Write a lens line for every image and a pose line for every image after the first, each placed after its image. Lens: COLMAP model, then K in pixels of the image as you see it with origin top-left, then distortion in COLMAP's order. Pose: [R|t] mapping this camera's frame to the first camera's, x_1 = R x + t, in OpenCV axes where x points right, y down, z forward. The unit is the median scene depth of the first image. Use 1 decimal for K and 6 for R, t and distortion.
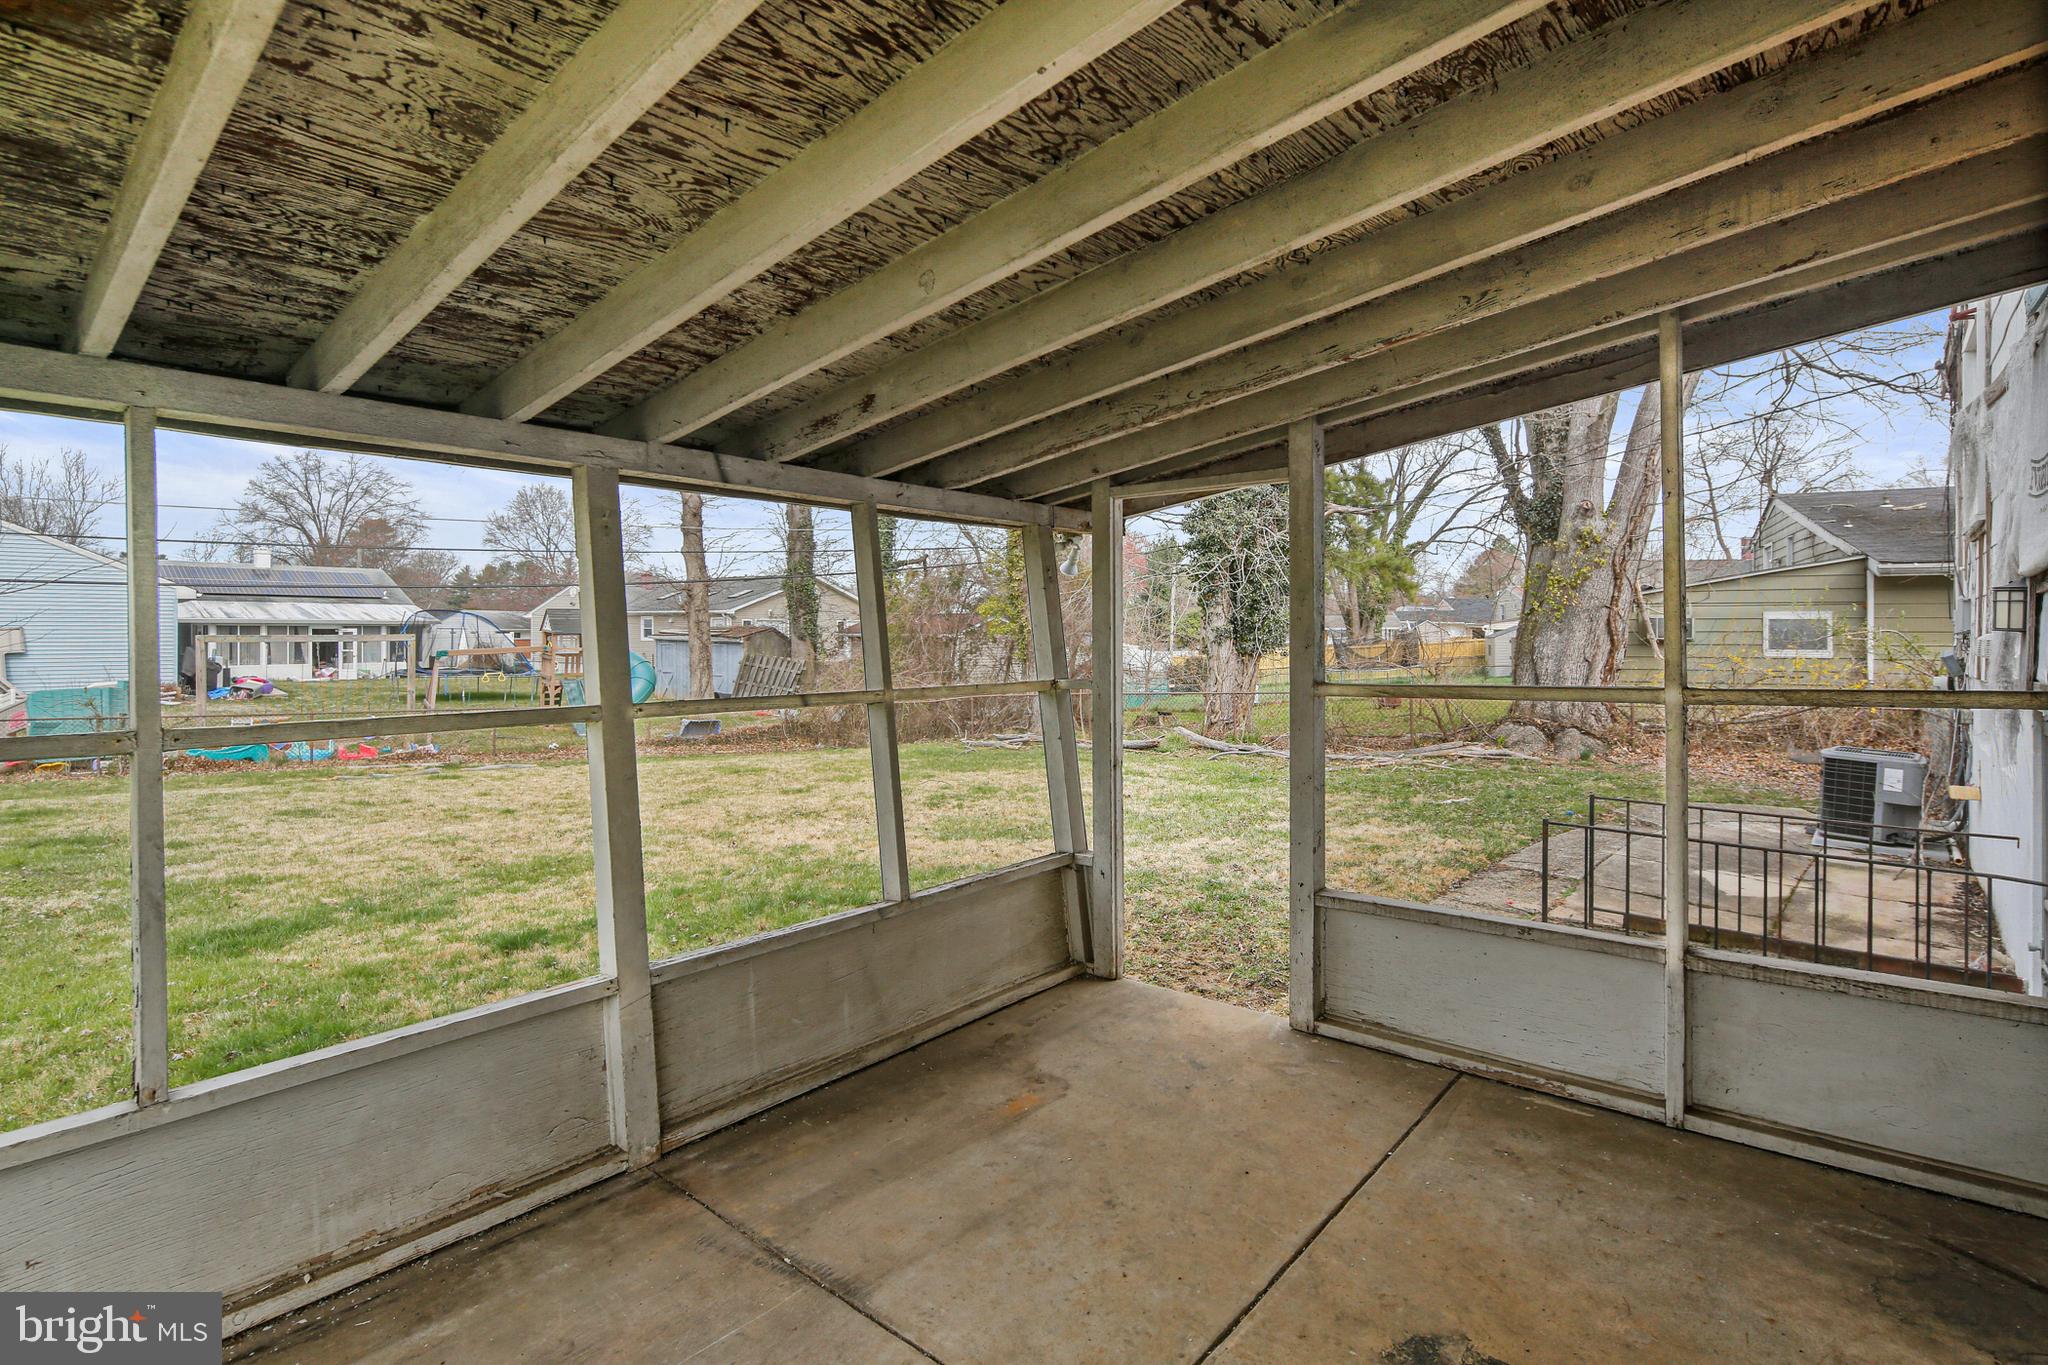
lens RADIAL K [[986.2, 0, 1020.1], [0, 986.2, 632.7], [0, 0, 1]] dist [0.002030, 0.000575]
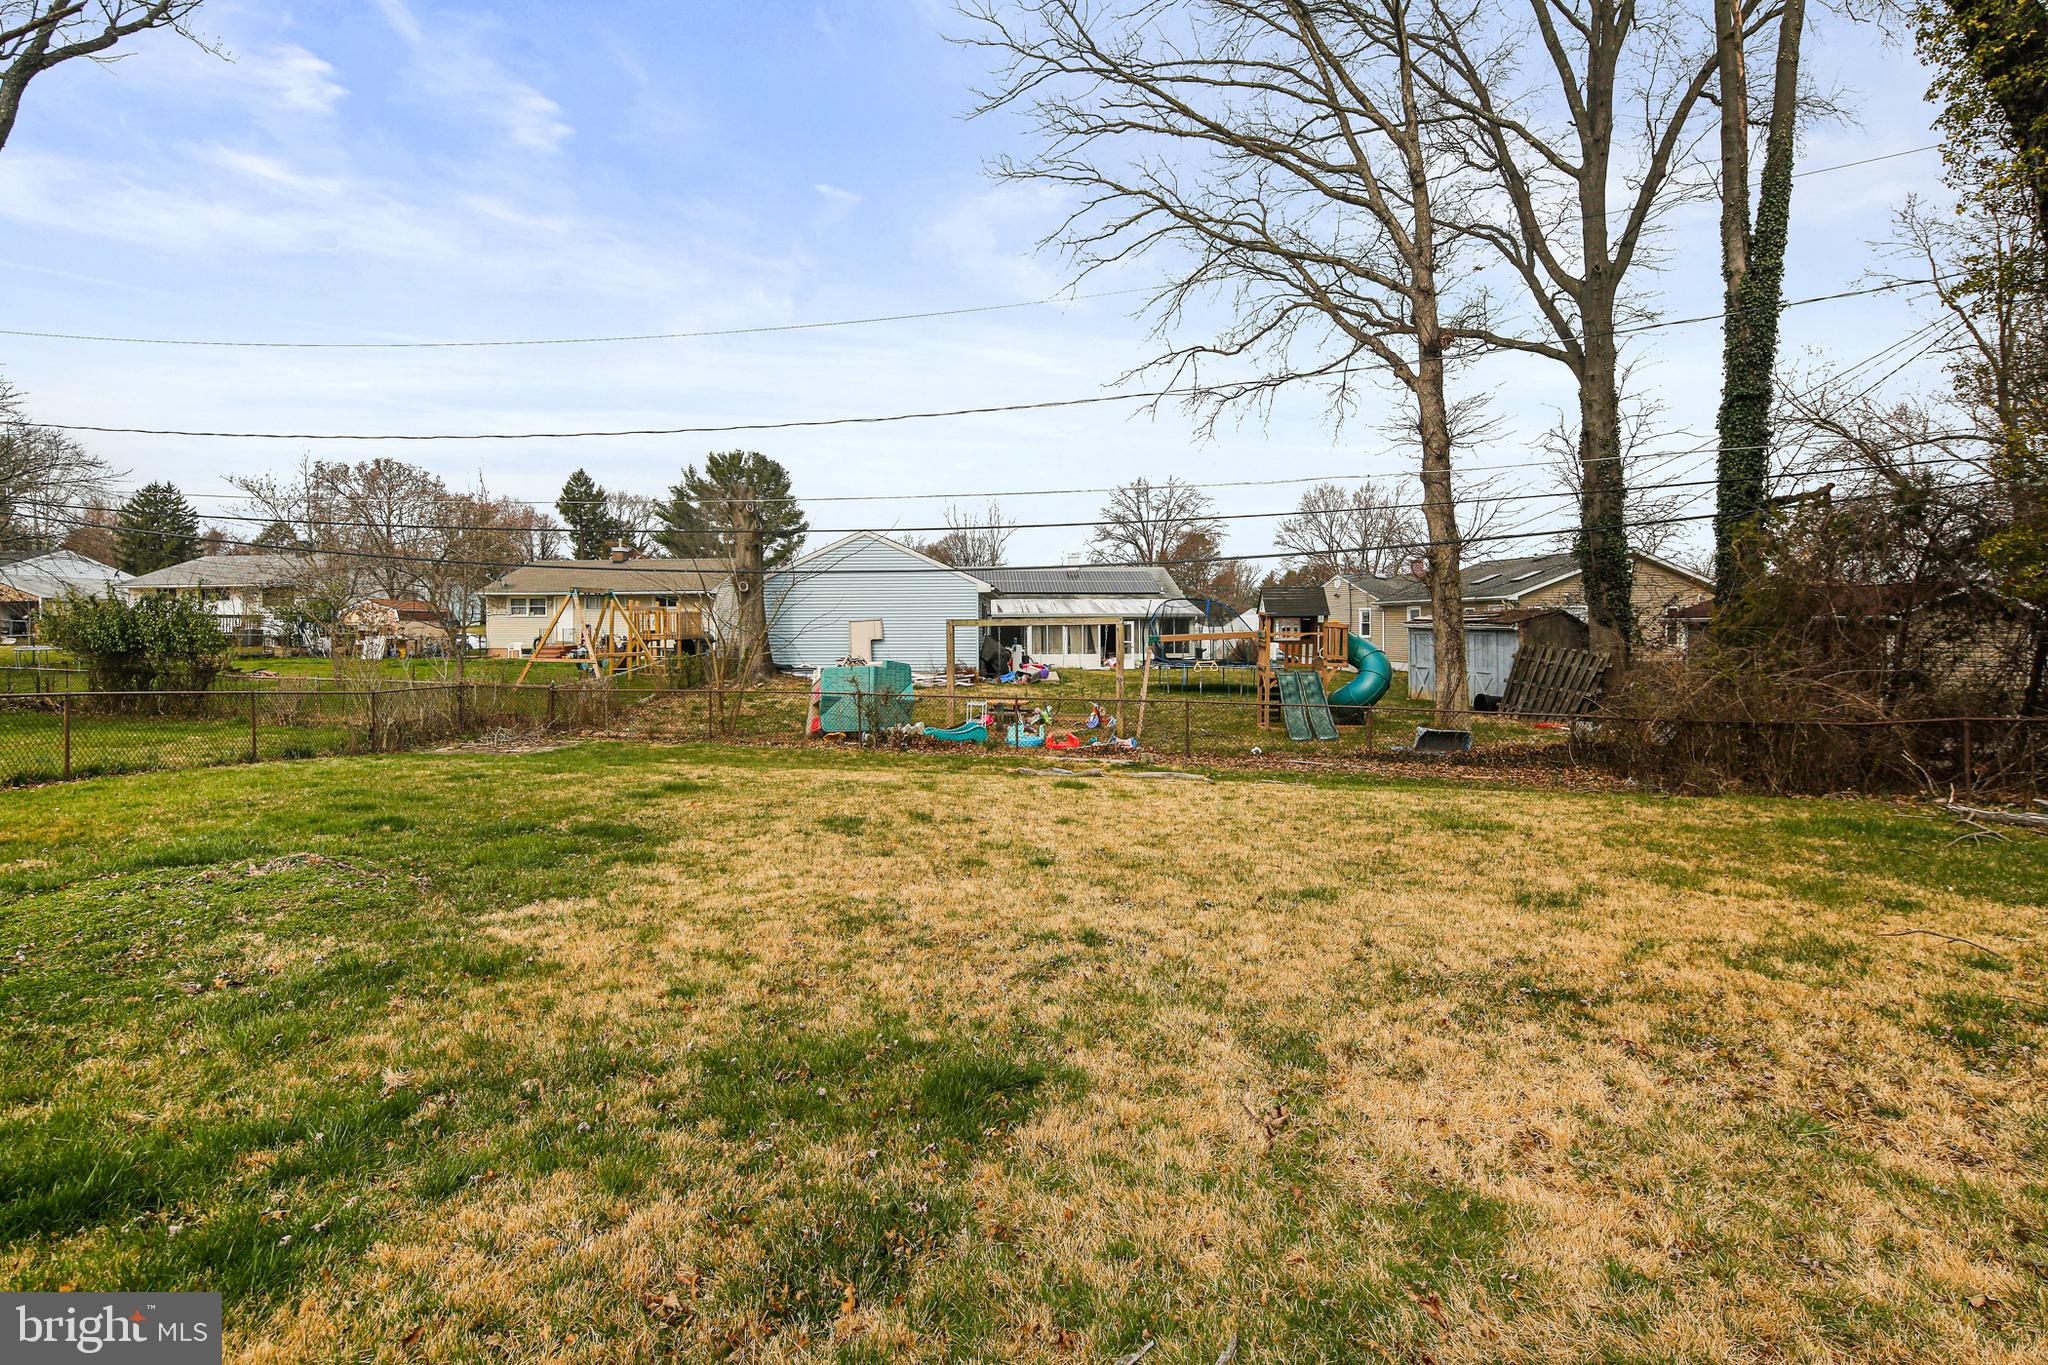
lens RADIAL K [[986.2, 0, 1020.1], [0, 986.2, 632.7], [0, 0, 1]] dist [0.002030, 0.000575]
pose [[0.721172, -0.004326, -0.692743, -0.031237], [0.003972, 0.999990, -0.002110, 0.012266], [0.692745, -0.001229, 0.721182, 0.188106]]
